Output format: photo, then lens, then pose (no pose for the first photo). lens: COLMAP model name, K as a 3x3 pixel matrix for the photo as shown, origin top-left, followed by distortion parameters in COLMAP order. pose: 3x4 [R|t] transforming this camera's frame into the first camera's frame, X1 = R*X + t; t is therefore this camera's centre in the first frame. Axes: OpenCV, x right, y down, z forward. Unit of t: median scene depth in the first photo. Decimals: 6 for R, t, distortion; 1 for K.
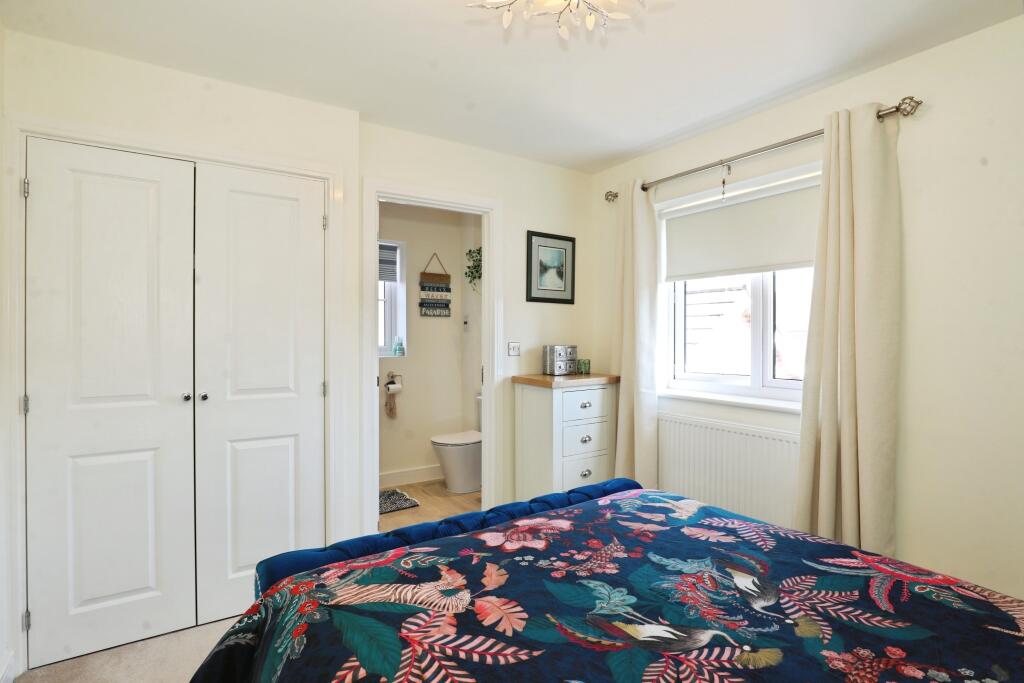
lens RADIAL K [[513.3, 0, 515.8], [0, 513.3, 340.8], [0, 0, 1]] dist [-0.002196, -0.000233]
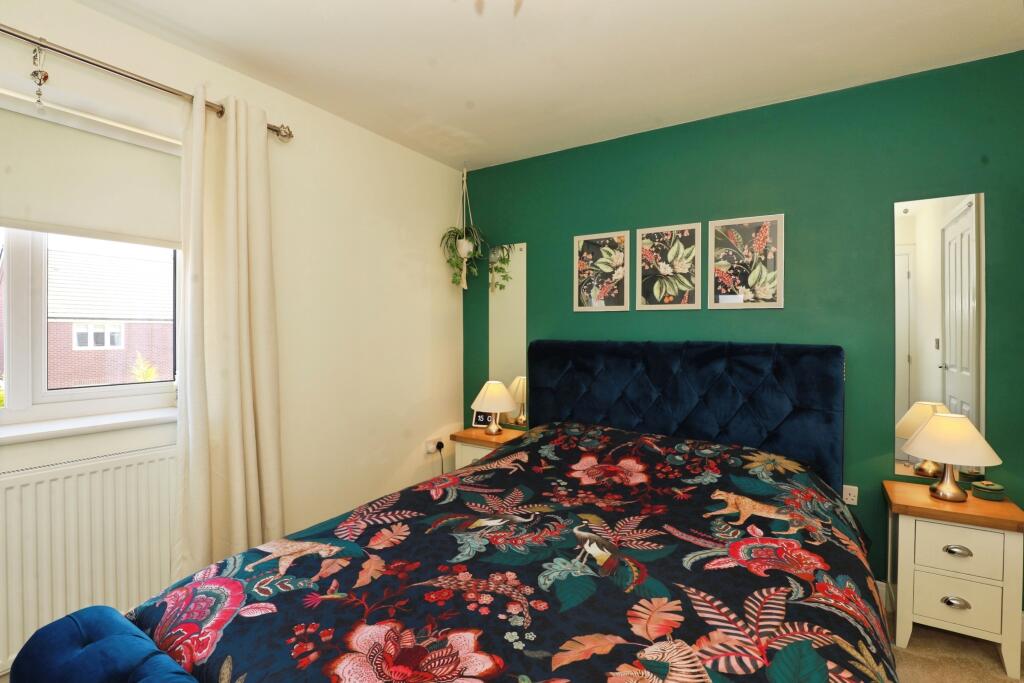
lens RADIAL K [[469.0, 0, 517.9], [0, 469.0, 335.0], [0, 0, 1]] dist [-0.027282, 0.001936]
pose [[-0.401057, -0.004876, 0.916040, -0.633981], [0.004243, 0.999965, 0.007180, -0.000739], [-0.916043, 0.006766, -0.401022, 1.395412]]
